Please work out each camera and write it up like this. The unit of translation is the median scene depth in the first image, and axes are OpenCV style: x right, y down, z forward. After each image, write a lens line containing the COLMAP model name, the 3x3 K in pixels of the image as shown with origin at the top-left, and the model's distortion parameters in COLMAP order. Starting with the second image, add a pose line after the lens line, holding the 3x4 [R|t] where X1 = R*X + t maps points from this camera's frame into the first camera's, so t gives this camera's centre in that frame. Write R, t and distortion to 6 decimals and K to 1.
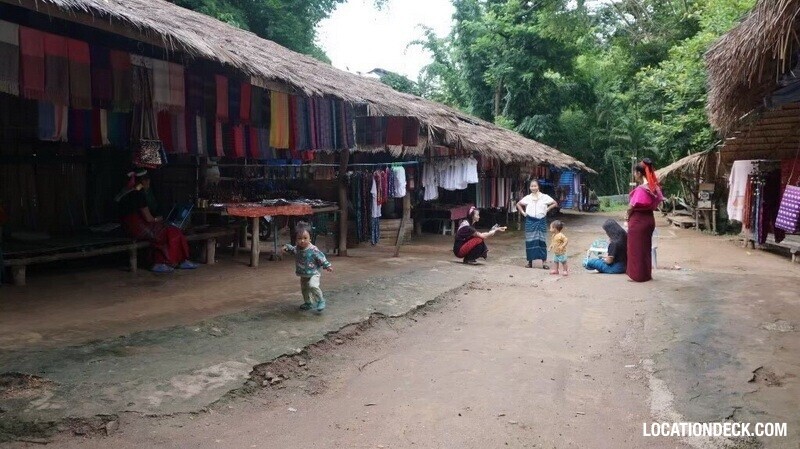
lens RADIAL K [[533.4, 0, 399.0], [0, 533.4, 231.5], [0, 0, 1]] dist [-0.059683, 0.042678]
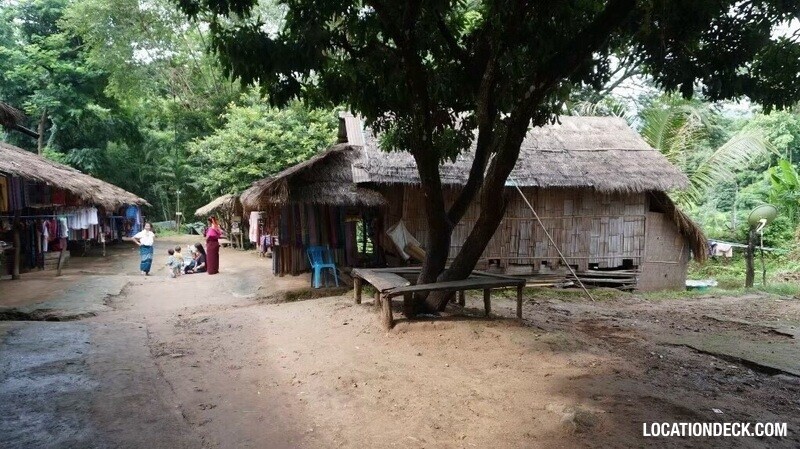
lens RADIAL K [[526.3, 0, 397.6], [0, 526.3, 227.4], [0, 0, 1]] dist [-0.073685, 0.053398]
pose [[0.670697, -0.026109, 0.741272, -0.185517], [0.063506, 0.997732, -0.022318, 0.001276], [-0.739008, 0.062044, 0.670834, -0.297577]]
